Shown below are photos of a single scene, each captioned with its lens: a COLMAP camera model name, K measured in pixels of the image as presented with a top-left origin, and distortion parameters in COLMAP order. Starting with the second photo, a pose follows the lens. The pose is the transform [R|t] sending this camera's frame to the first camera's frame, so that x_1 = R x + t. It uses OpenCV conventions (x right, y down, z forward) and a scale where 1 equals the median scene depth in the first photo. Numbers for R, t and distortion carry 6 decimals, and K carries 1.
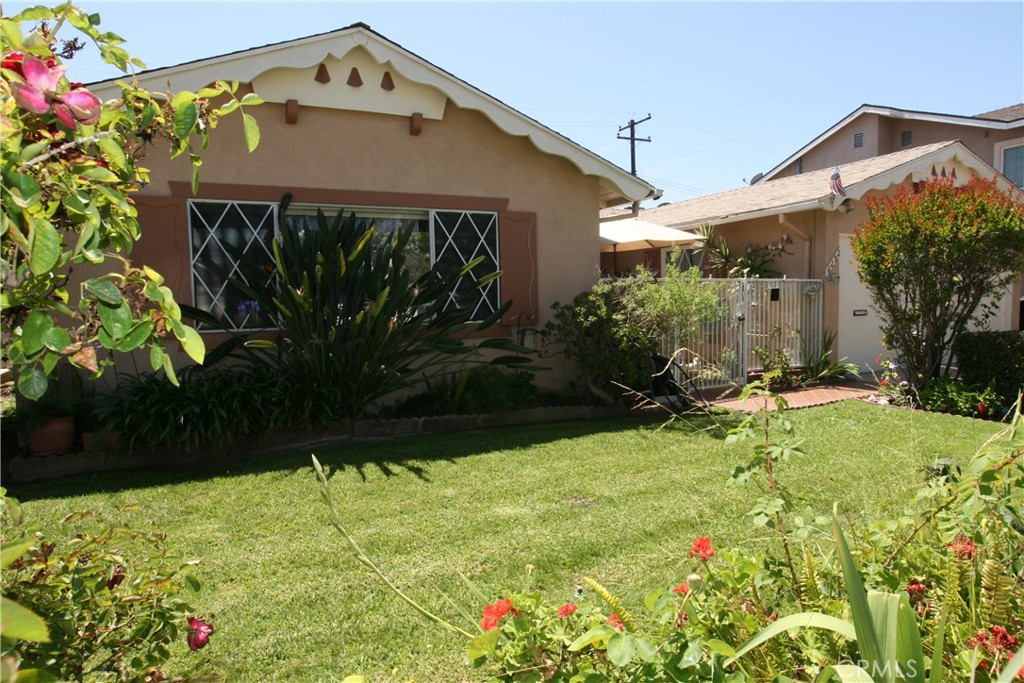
lens RADIAL K [[648.6, 0, 512.0], [0, 648.6, 341.5], [0, 0, 1]] dist [-0.053857, 0.001222]
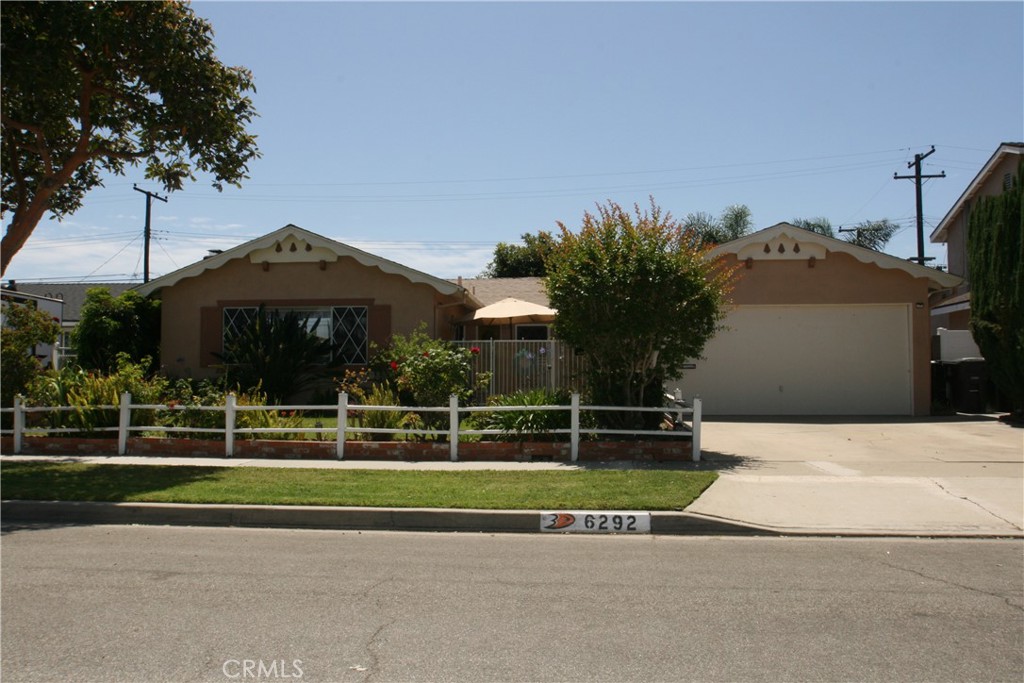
lens RADIAL K [[799.1, 0, 512.0], [0, 799.1, 341.5], [0, 0, 1]] dist [-0.031395, 0.005454]
pose [[0.853240, -0.005800, -0.521487, 1.604040], [-0.047182, 0.994979, -0.088263, 0.091517], [0.519381, 0.099914, 0.848682, -0.769572]]
